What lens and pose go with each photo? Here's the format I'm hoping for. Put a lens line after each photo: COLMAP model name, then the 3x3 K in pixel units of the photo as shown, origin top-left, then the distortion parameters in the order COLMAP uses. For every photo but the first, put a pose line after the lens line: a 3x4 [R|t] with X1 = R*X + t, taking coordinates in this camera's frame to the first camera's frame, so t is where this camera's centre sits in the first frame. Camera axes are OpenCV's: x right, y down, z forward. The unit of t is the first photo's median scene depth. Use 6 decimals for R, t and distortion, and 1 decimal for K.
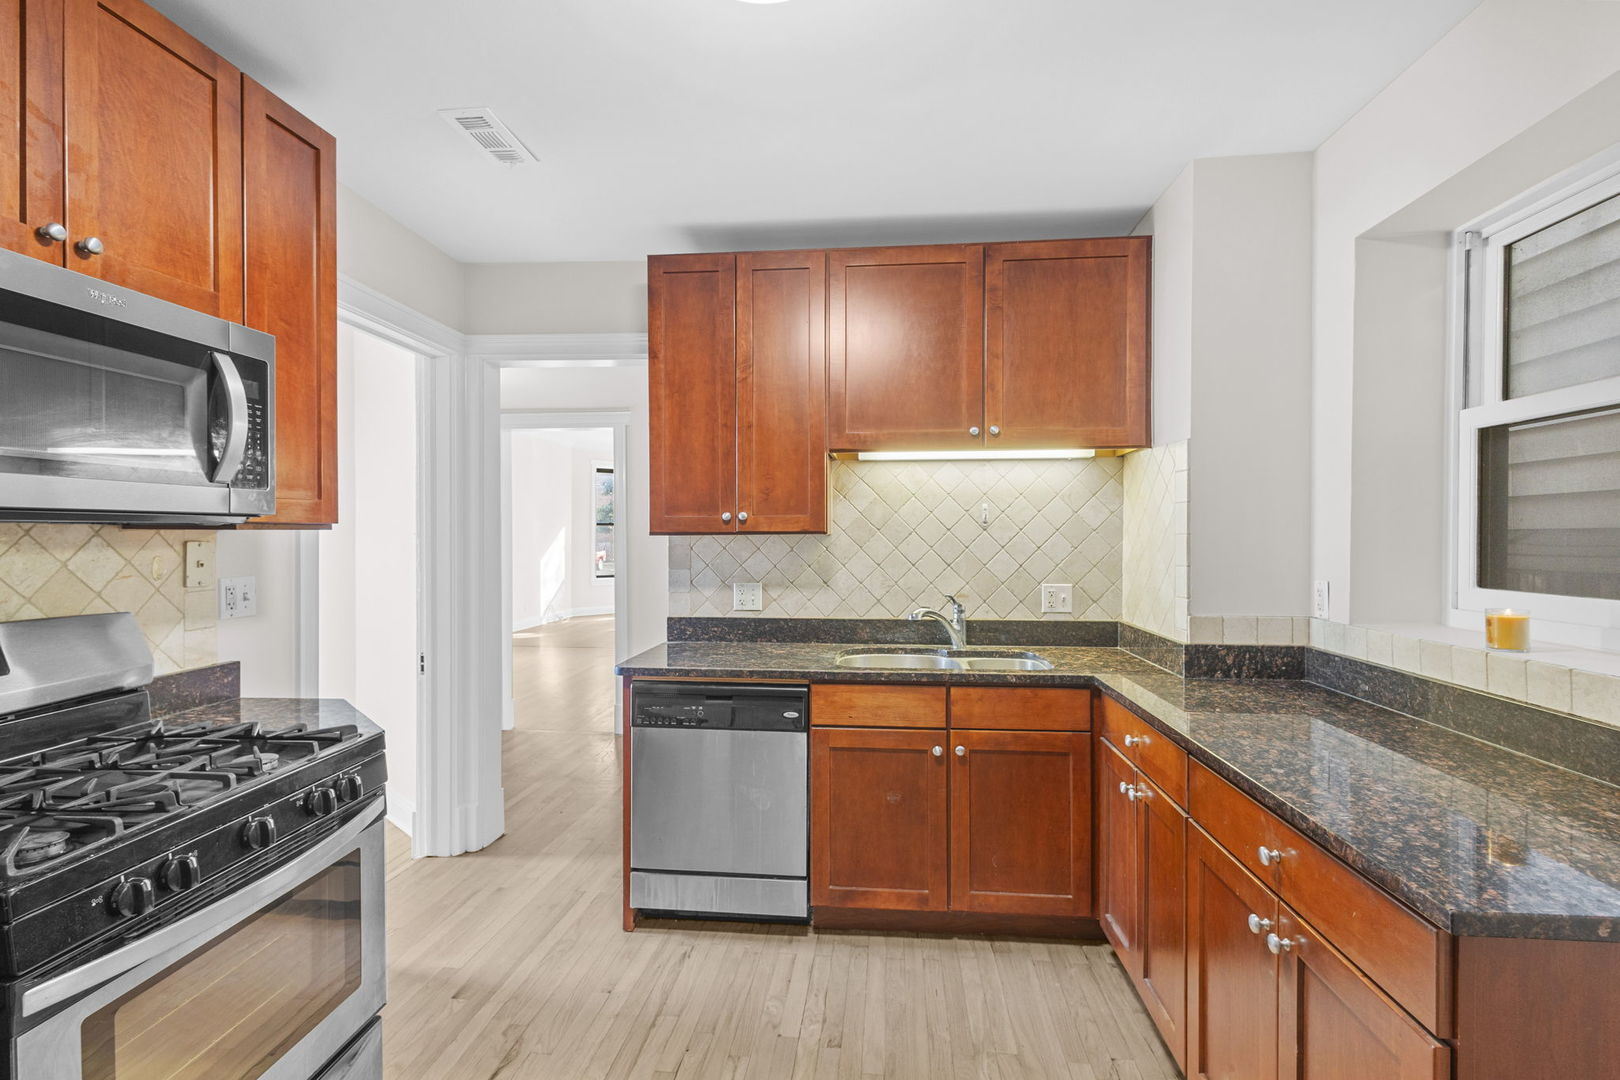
lens RADIAL K [[754.0, 0, 797.9], [0, 754.0, 535.4], [0, 0, 1]] dist [0.007772, -0.001087]
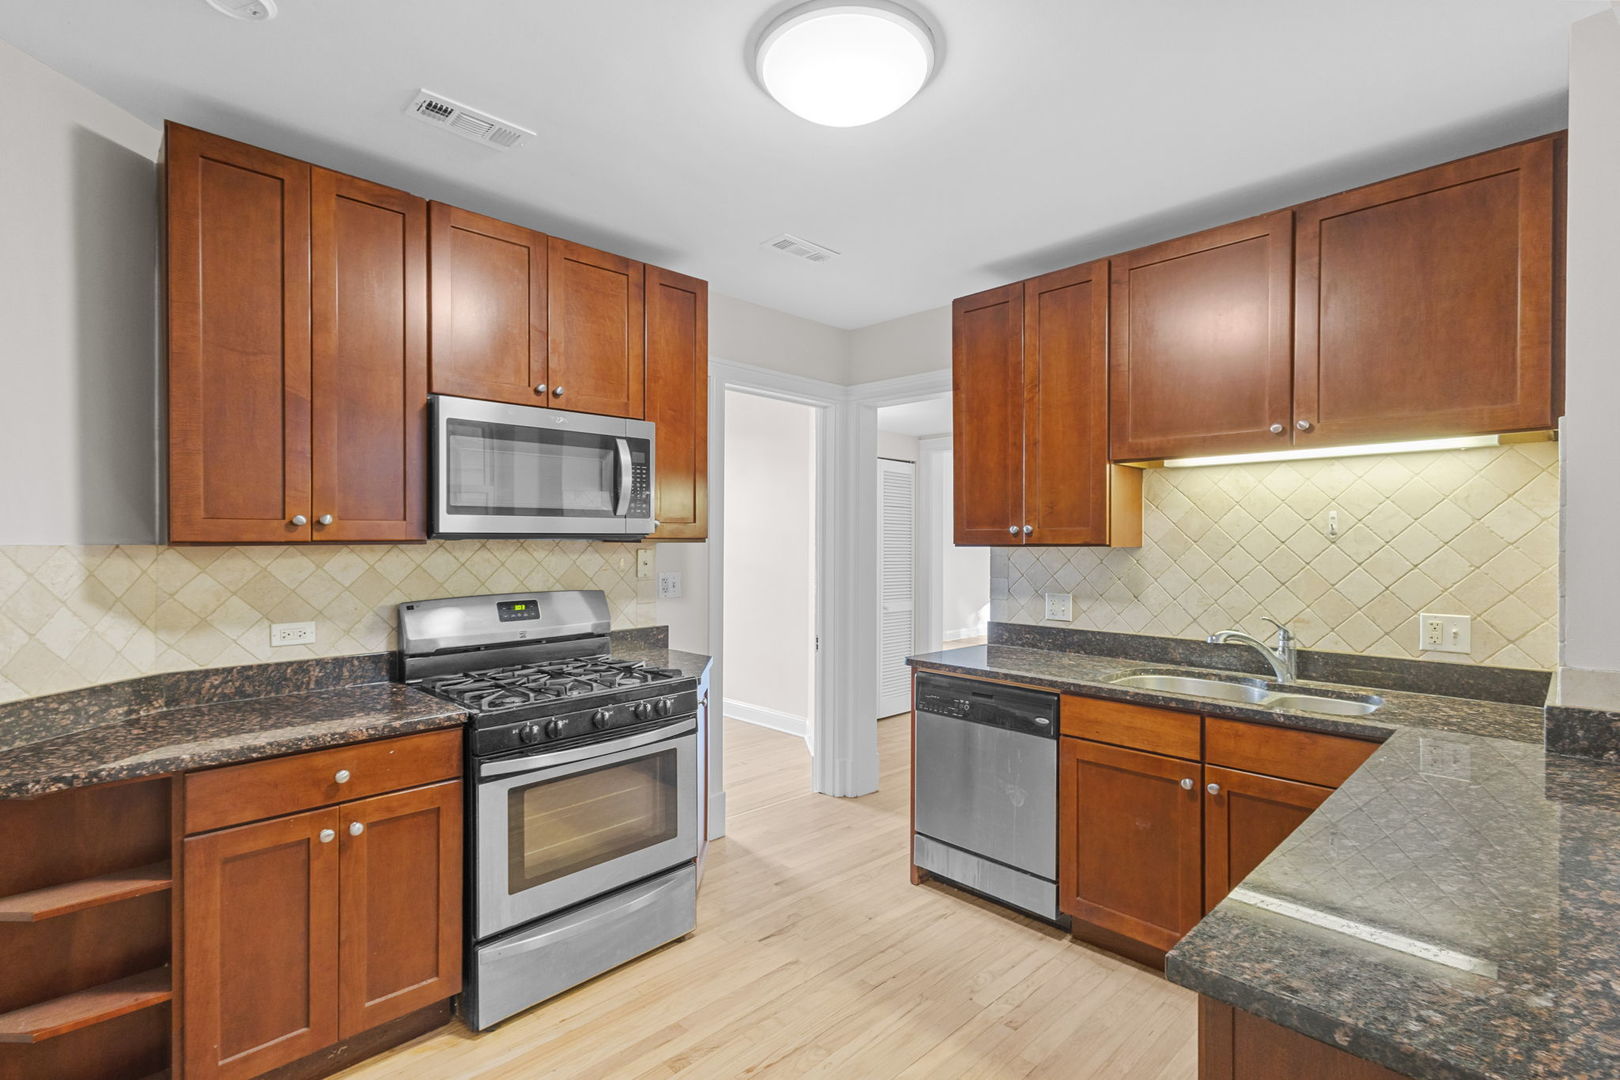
lens RADIAL K [[754.0, 0, 797.9], [0, 754.0, 535.4], [0, 0, 1]] dist [0.007772, -0.001087]
pose [[0.757286, -0.002689, -0.653078, 0.388030], [-0.003179, 0.999964, -0.007804, -0.007783], [0.653076, 0.007986, 0.757251, -0.008931]]
